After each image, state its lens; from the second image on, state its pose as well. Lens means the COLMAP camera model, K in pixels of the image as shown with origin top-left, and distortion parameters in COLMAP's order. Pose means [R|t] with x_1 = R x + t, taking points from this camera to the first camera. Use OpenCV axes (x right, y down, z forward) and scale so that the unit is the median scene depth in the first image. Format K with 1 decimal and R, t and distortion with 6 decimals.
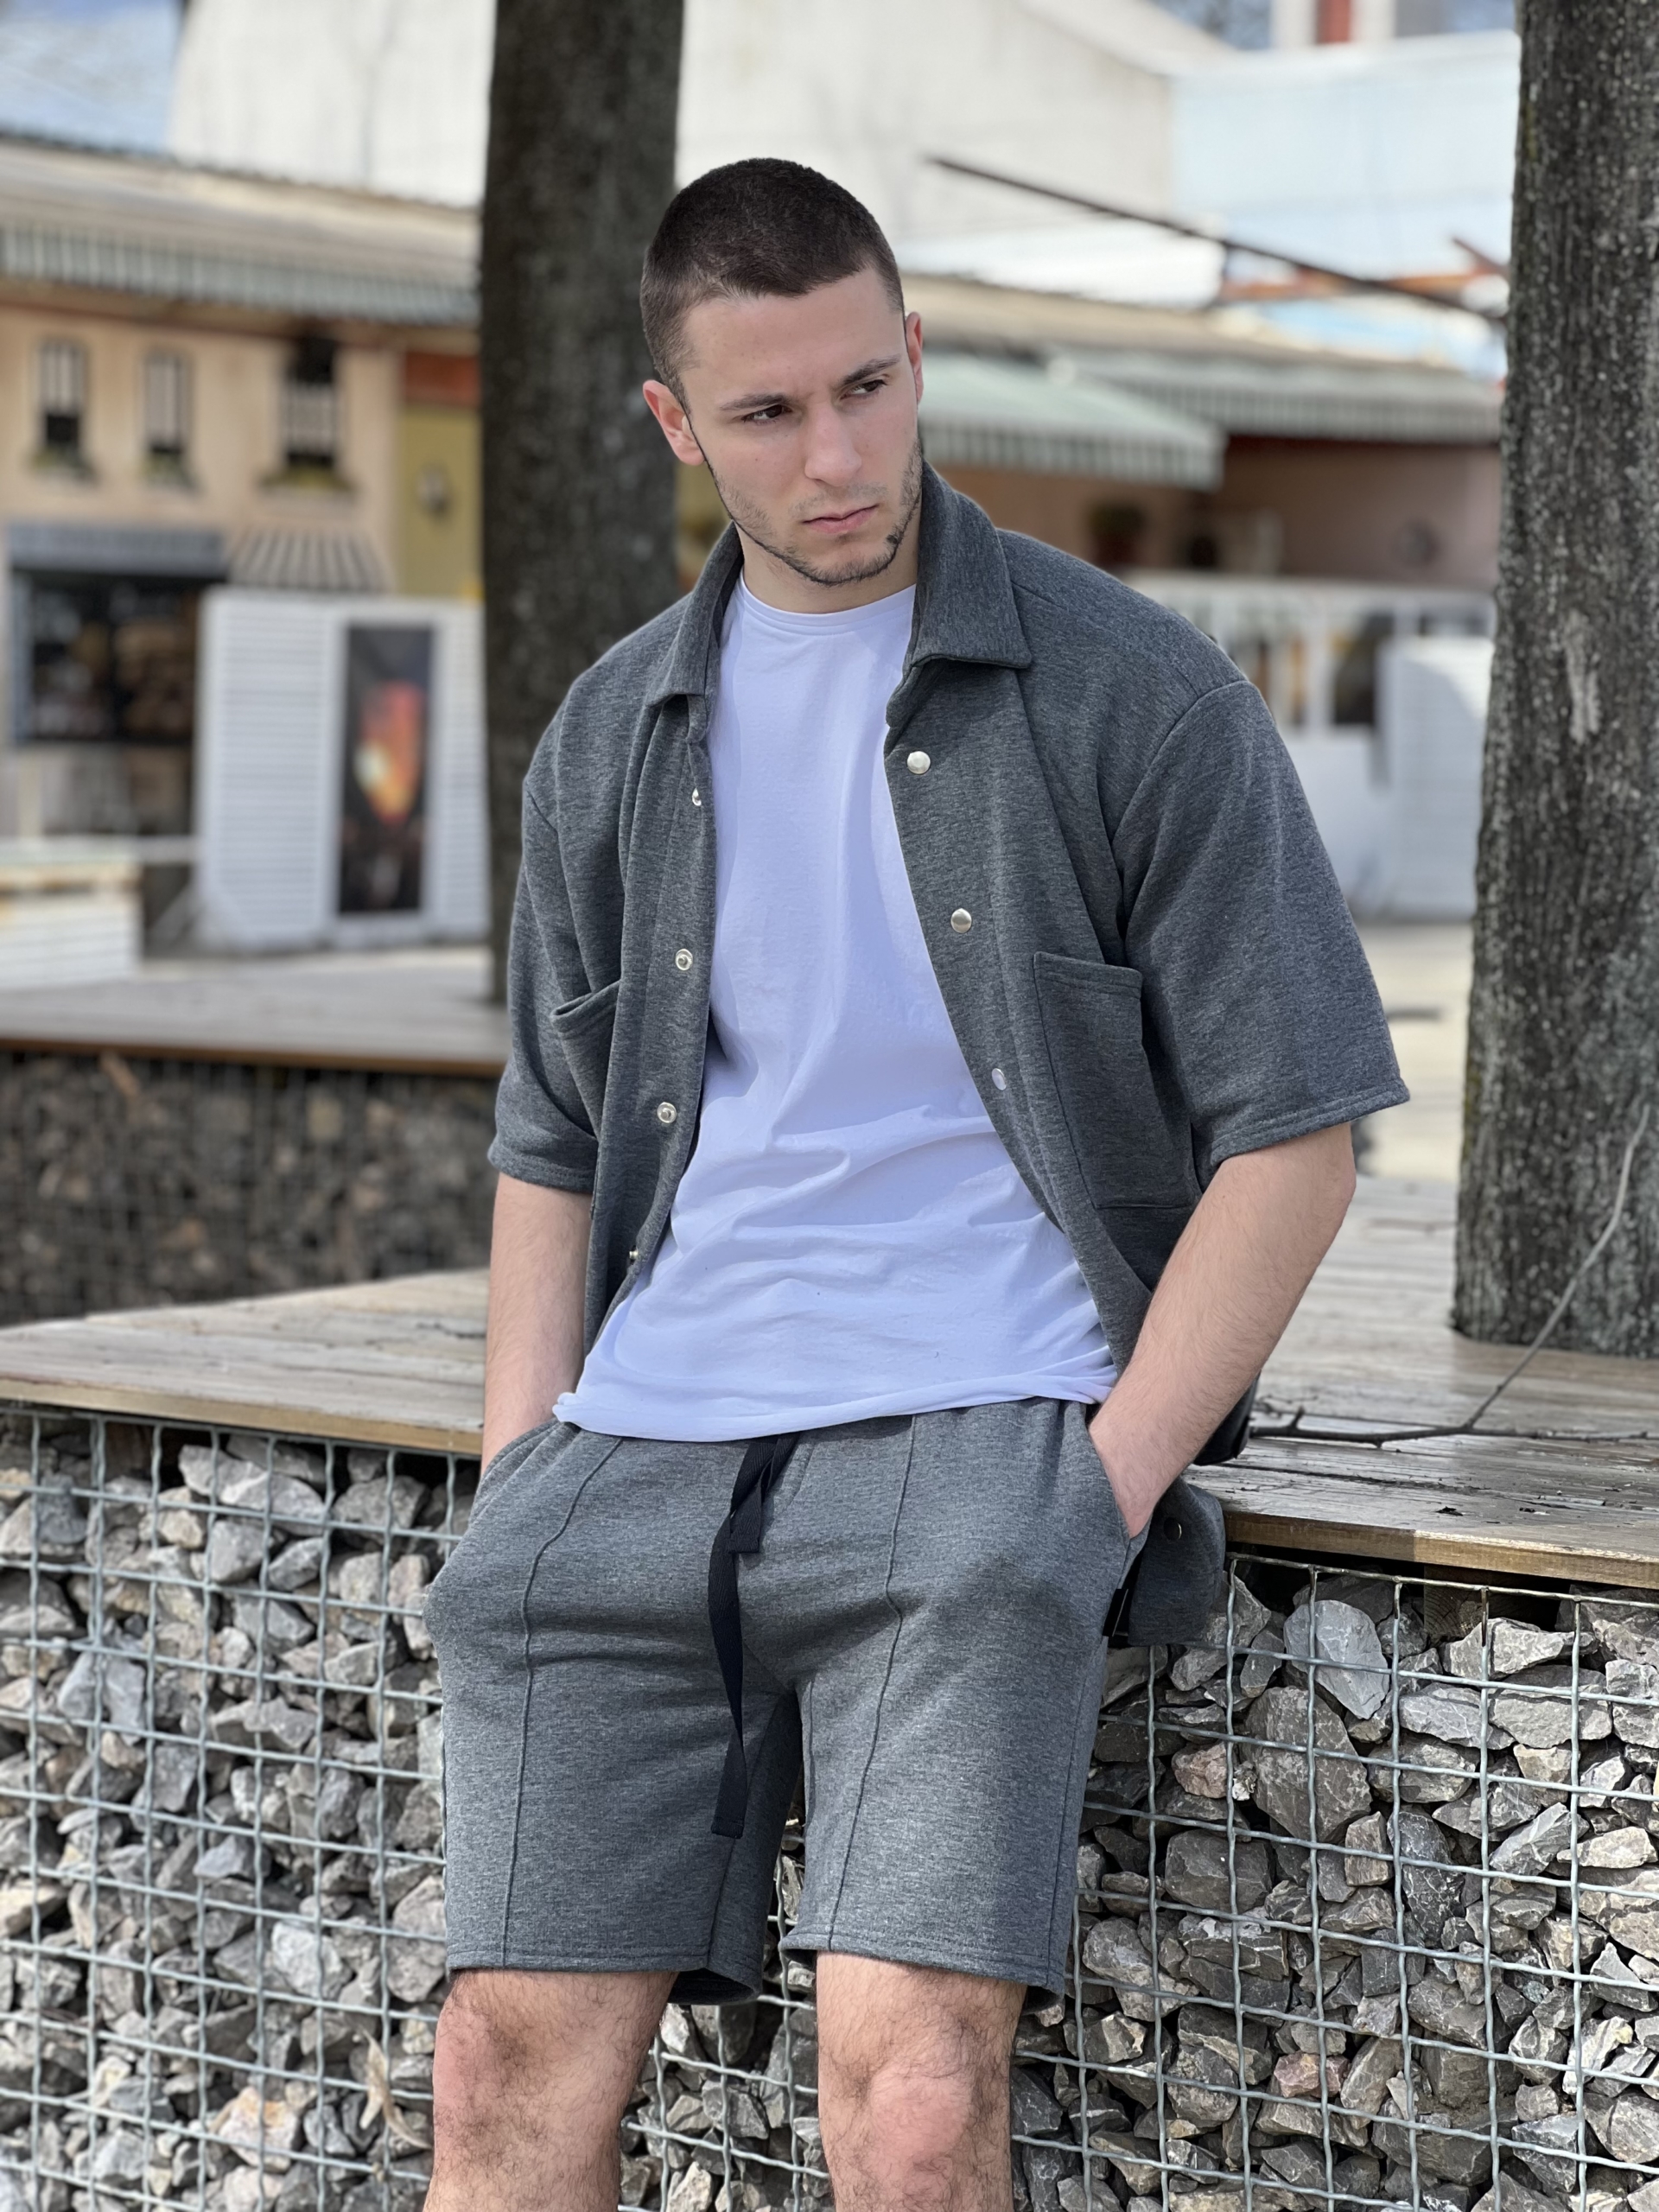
lens RADIAL K [[4712.0, 0, 829.5], [0, 4712.0, 1106.0], [0, 0, 1]] dist [0.470274, -3.203981]
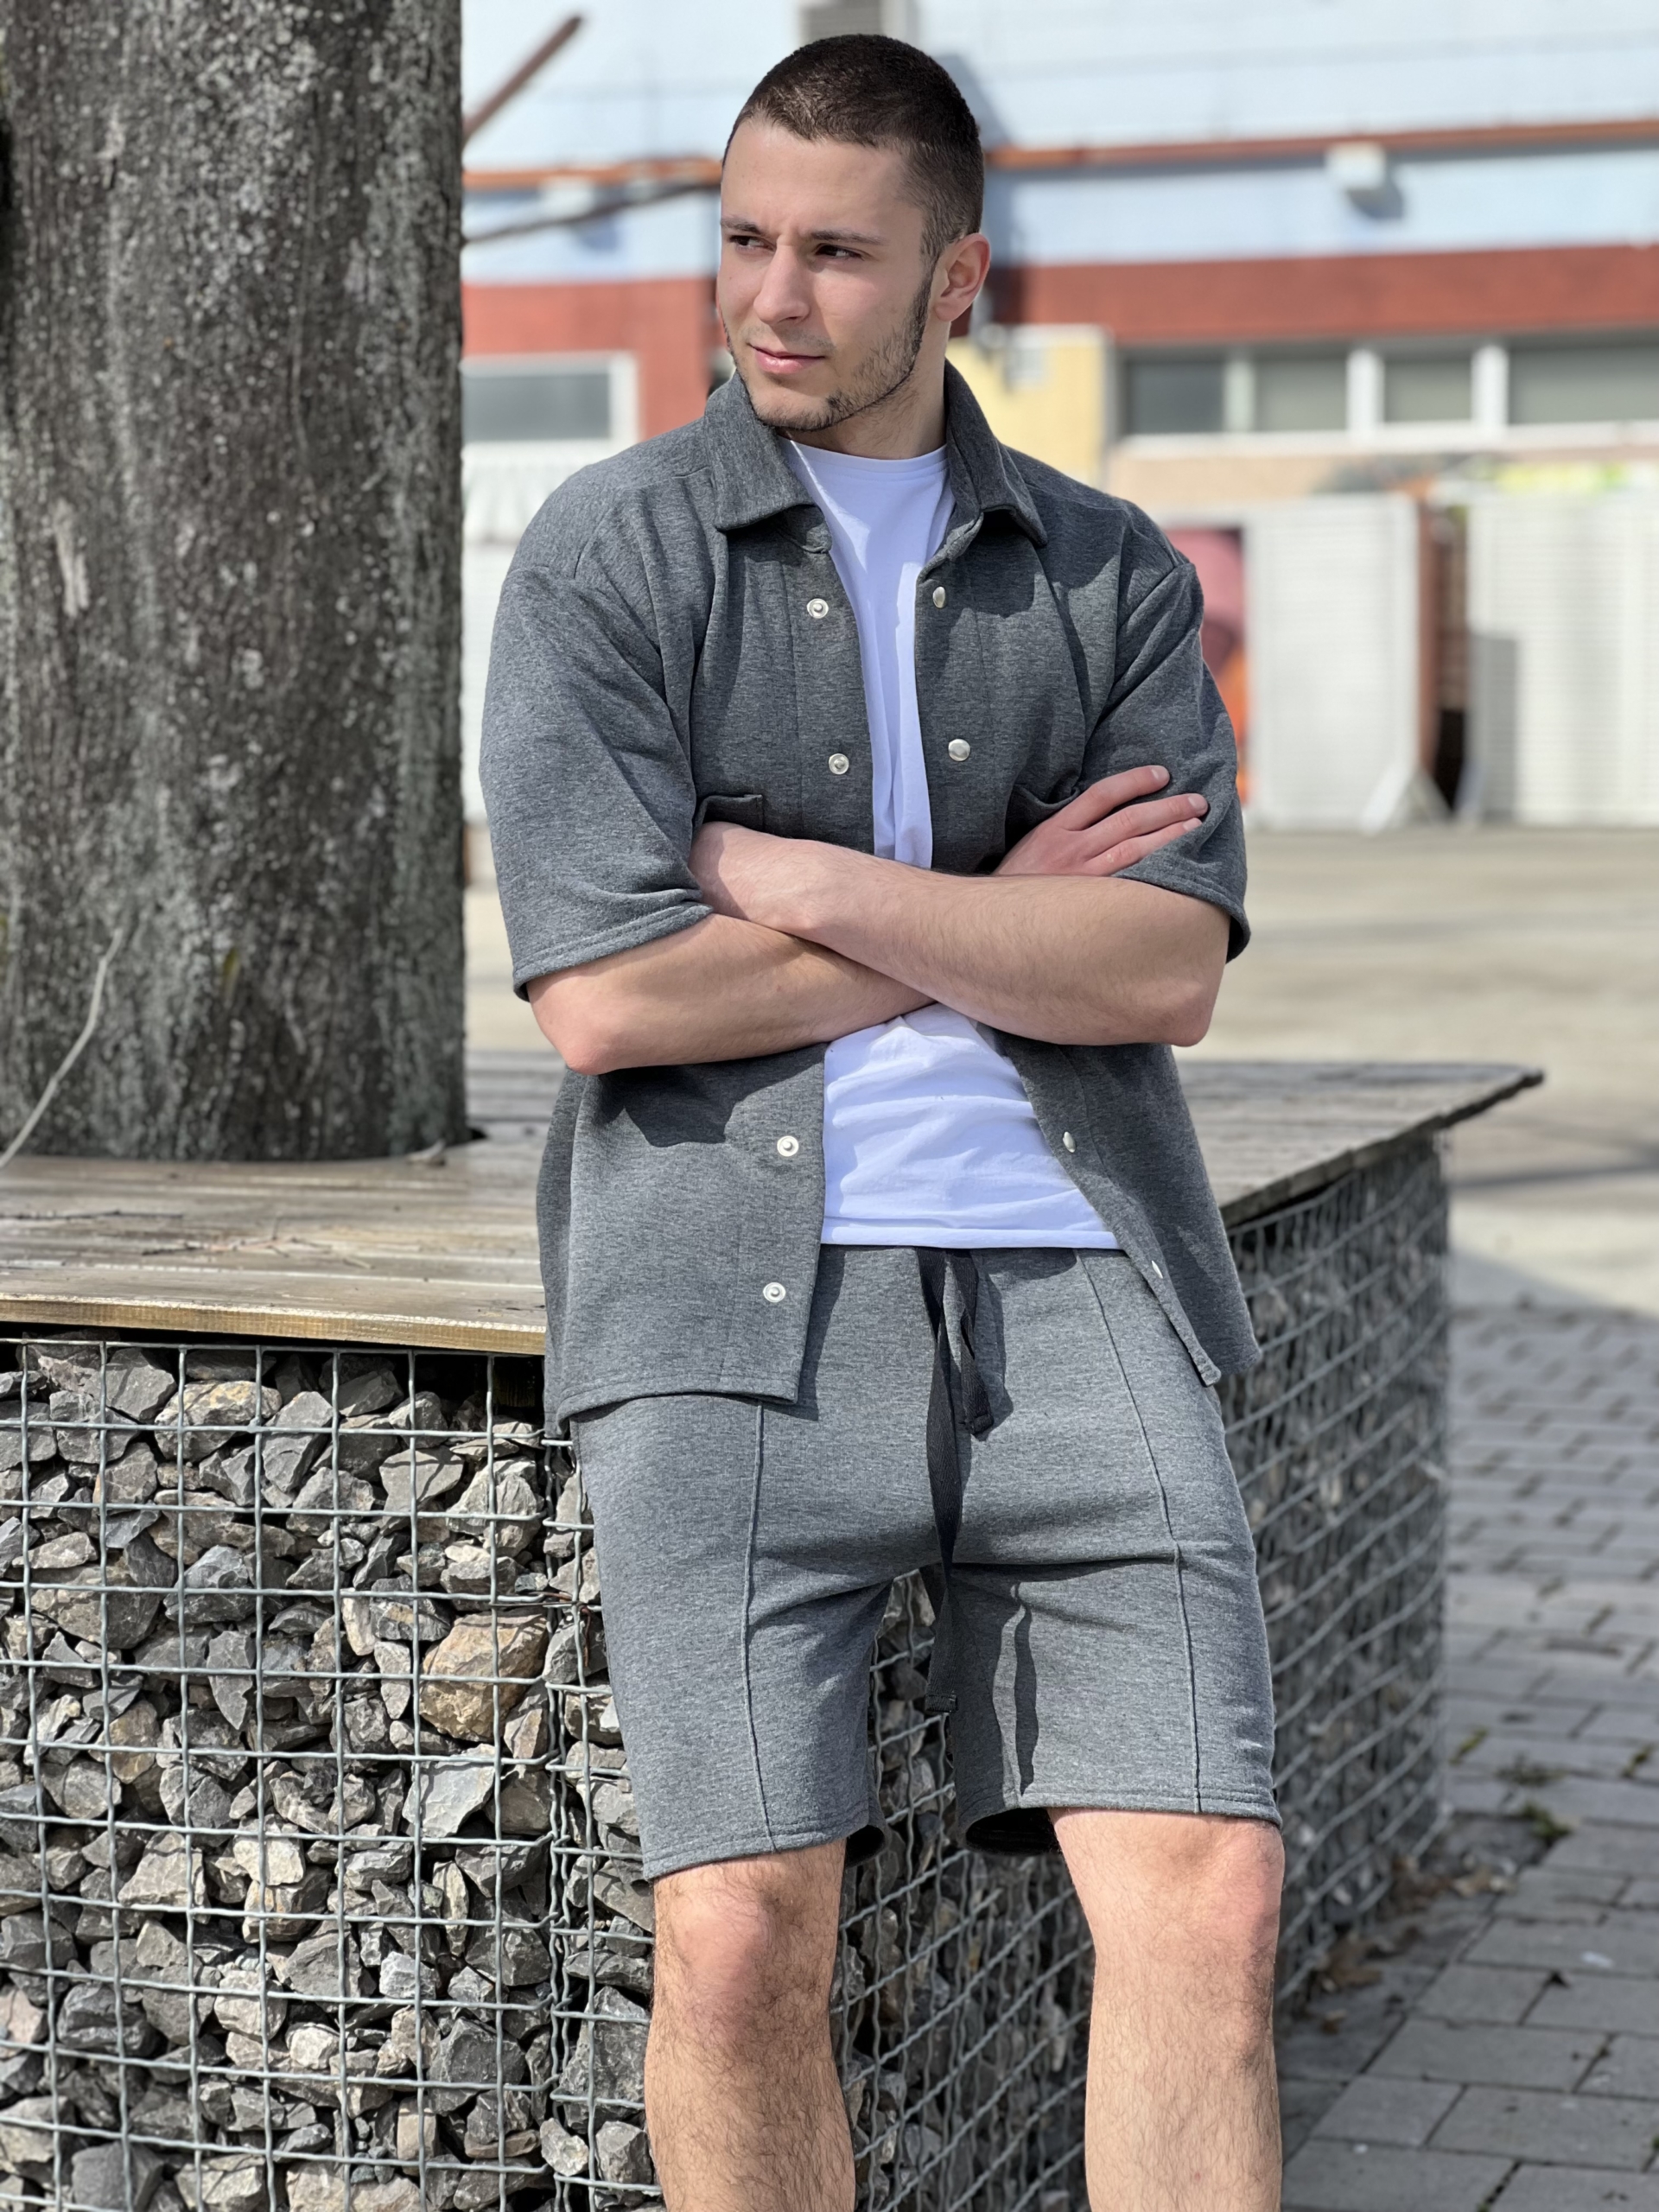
lens RADIAL K [[4712.0, 0, 829.5], [0, 4712.0, 1106.0], [0, 0, 1]] dist [0.470274, -3.203981]
pose [[0.968091, -0.036131, 0.247979, 0.059994], [0.032161, 0.999282, 0.020040, 0.028490], [-0.248525, -0.011426, 0.968558, -0.175688]]
